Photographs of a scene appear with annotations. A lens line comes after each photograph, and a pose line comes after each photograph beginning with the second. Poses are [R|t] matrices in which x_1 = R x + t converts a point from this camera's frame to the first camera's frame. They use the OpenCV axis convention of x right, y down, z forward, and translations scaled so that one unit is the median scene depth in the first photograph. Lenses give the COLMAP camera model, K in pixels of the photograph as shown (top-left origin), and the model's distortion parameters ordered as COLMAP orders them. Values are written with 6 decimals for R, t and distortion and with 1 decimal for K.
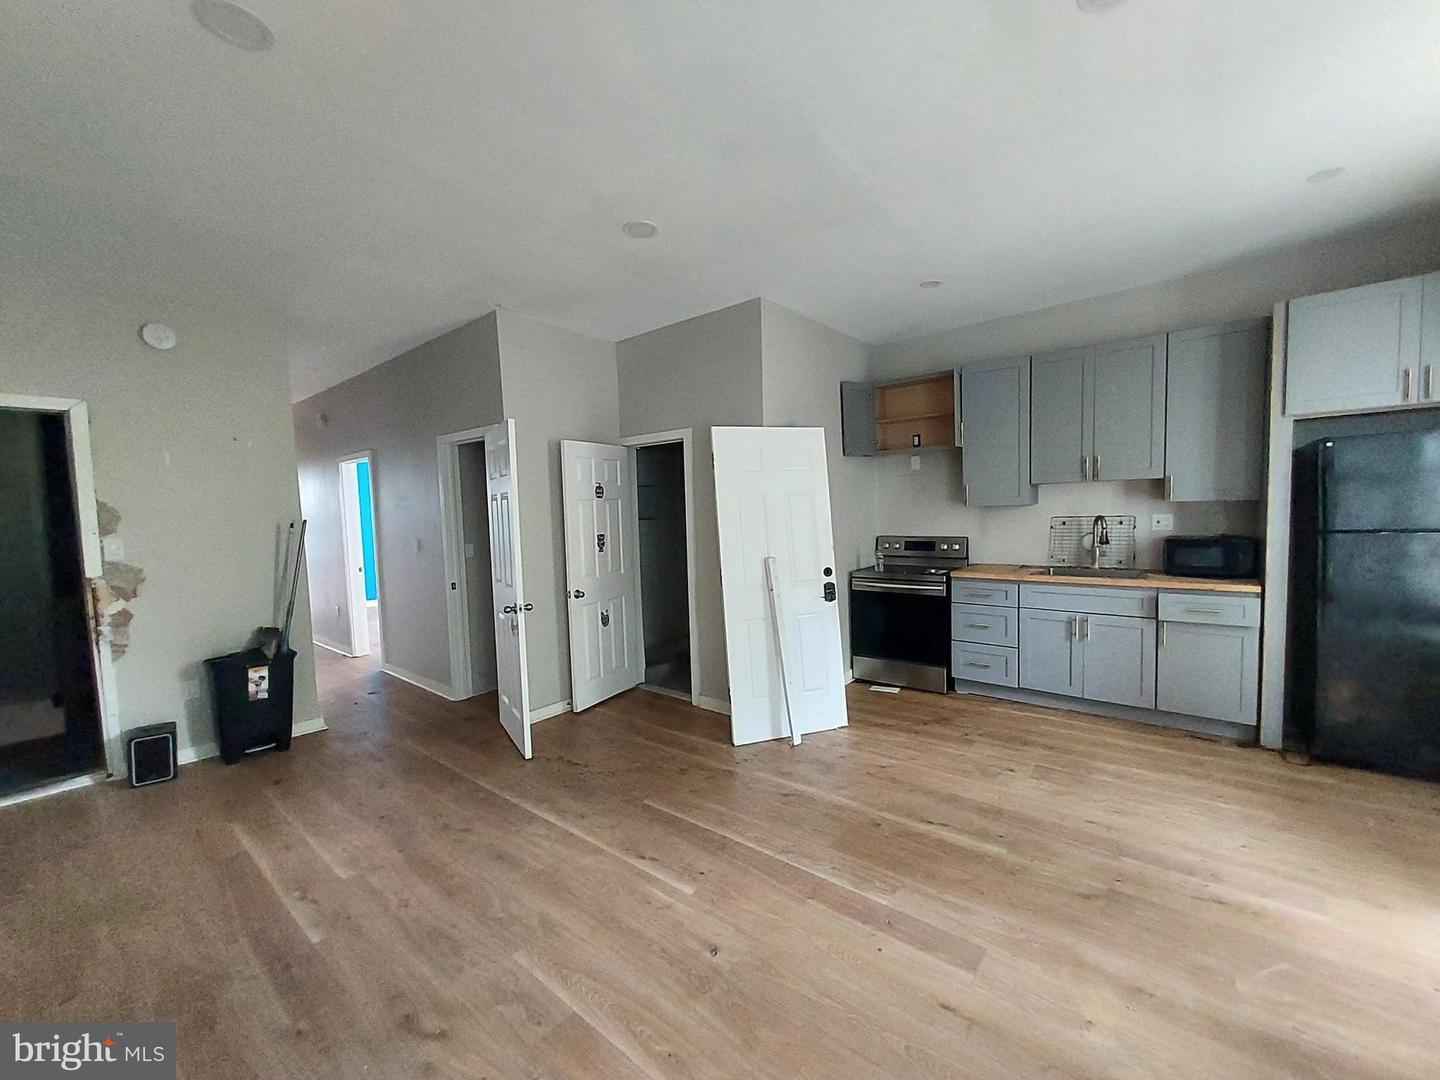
lens RADIAL K [[560.6, 0, 718.7], [0, 560.6, 545.9], [0, 0, 1]] dist [-0.001835, 0.000477]
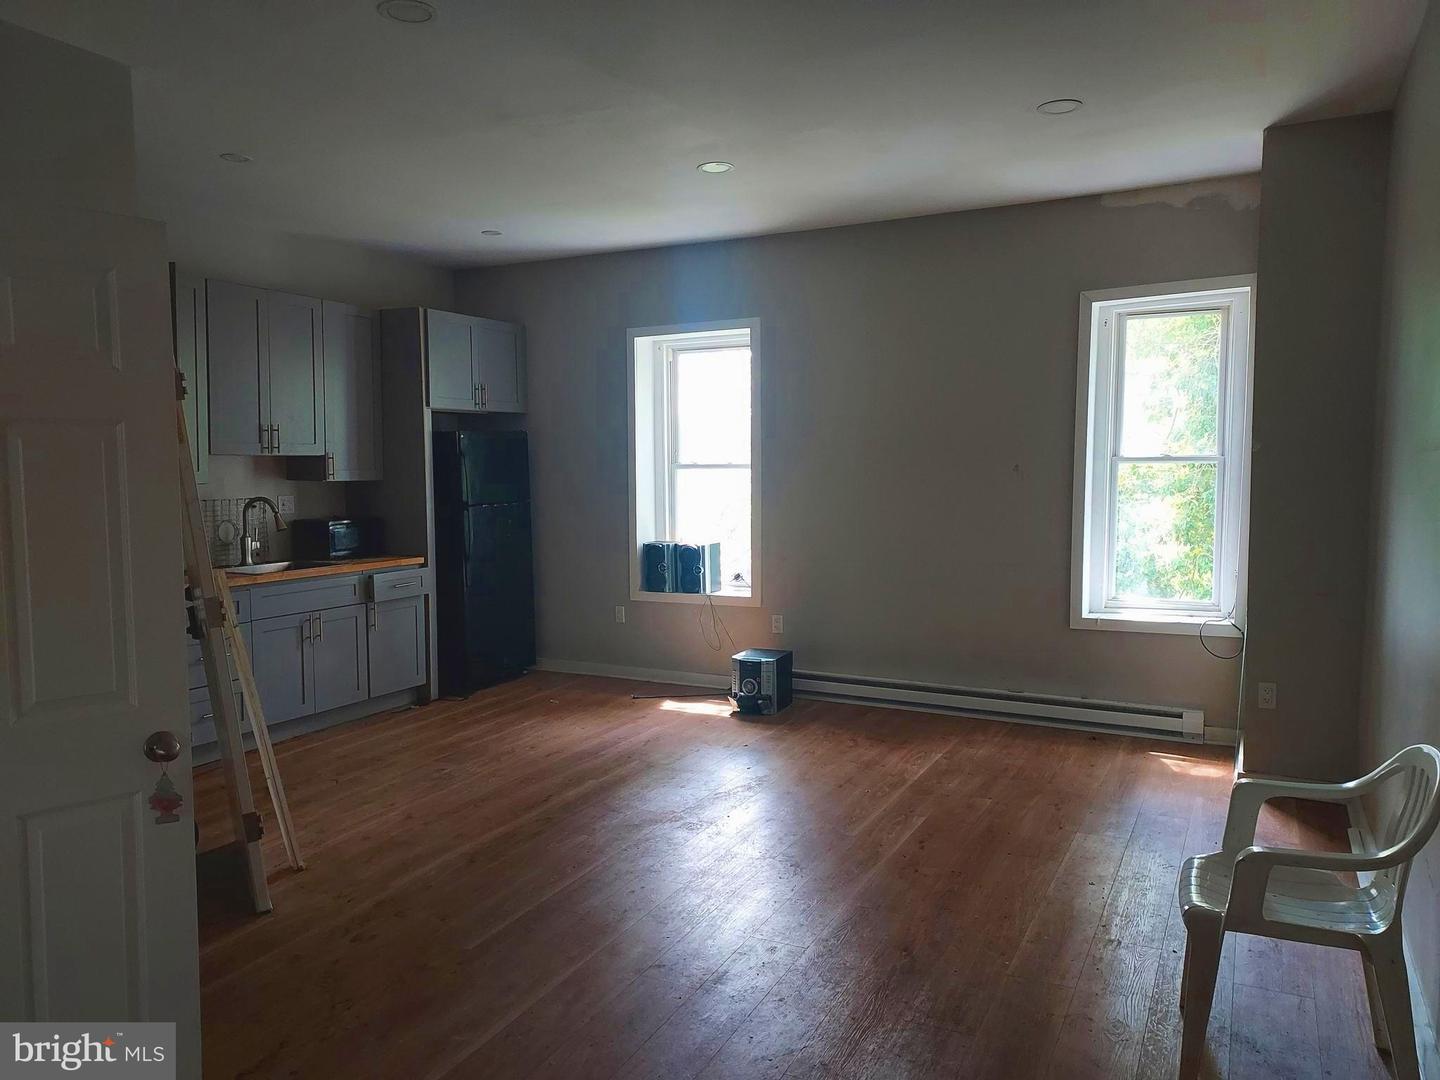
lens RADIAL K [[1008.0, 0, 729.2], [0, 1008.0, 544.0], [0, 0, 1]] dist [0.027104, -0.001981]
pose [[-0.200290, -0.047087, 0.978604, -1.088680], [0.082990, 0.994439, 0.064834, -0.031514], [-0.976215, 0.094201, -0.195269, 0.771441]]
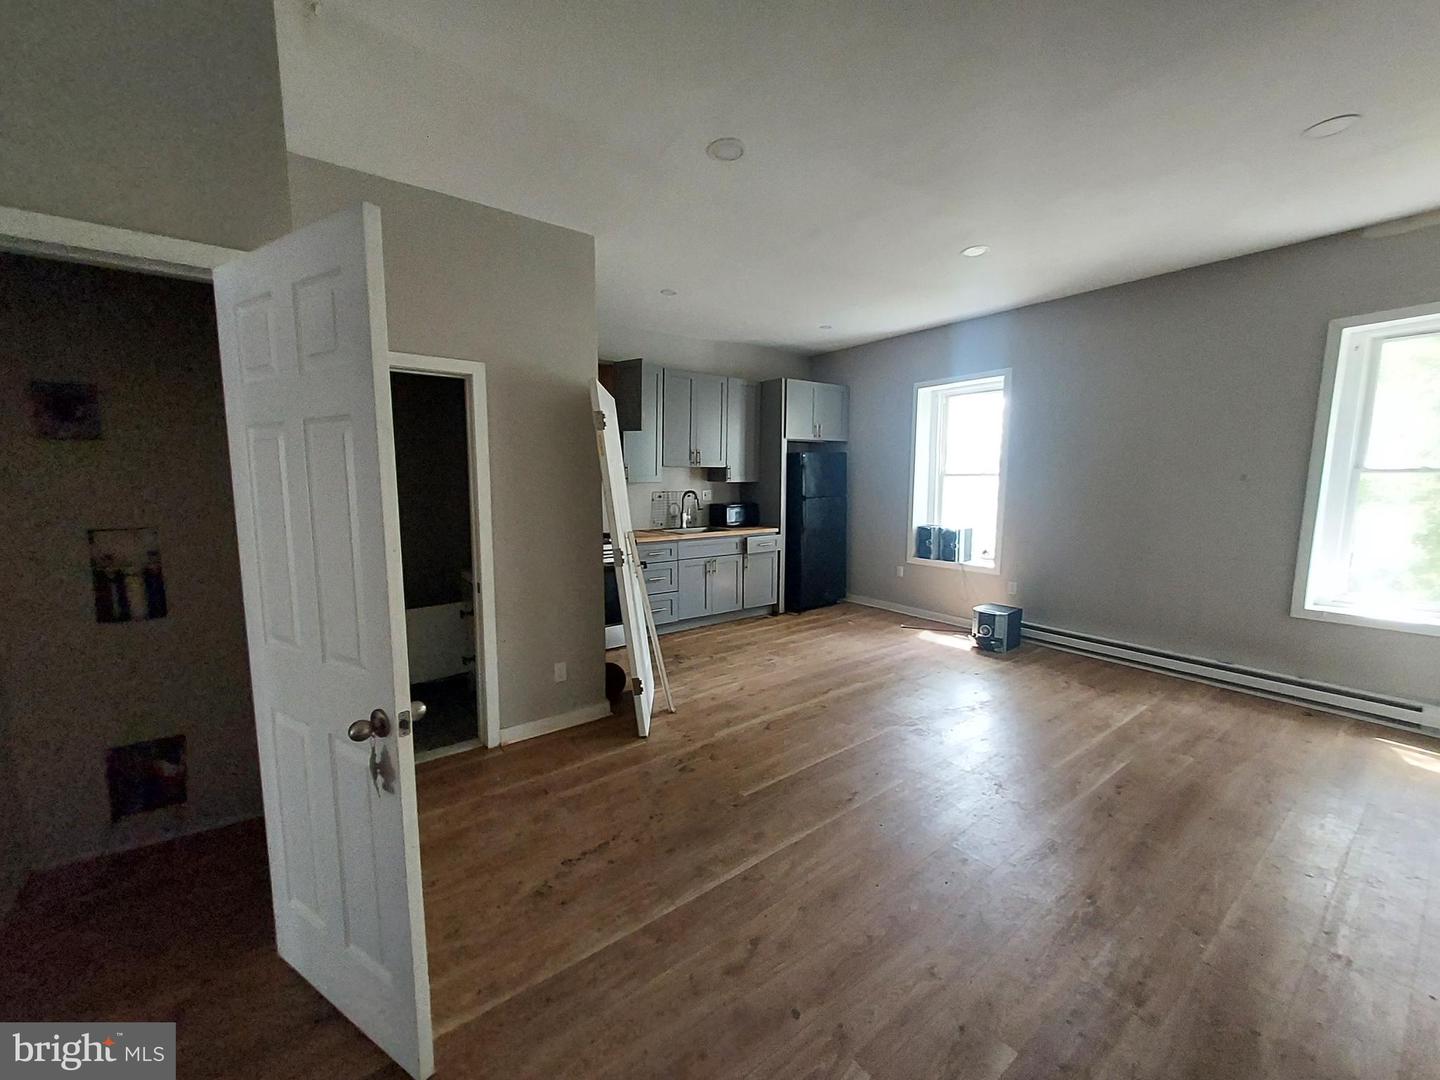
lens RADIAL K [[560.6, 0, 727.9], [0, 560.6, 540.9], [0, 0, 1]] dist [-0.001835, 0.000477]
pose [[0.249478, -0.079477, 0.965114, -0.855905], [0.060233, 0.995970, 0.066448, -0.018803], [-0.966505, 0.041554, 0.253260, 0.668688]]
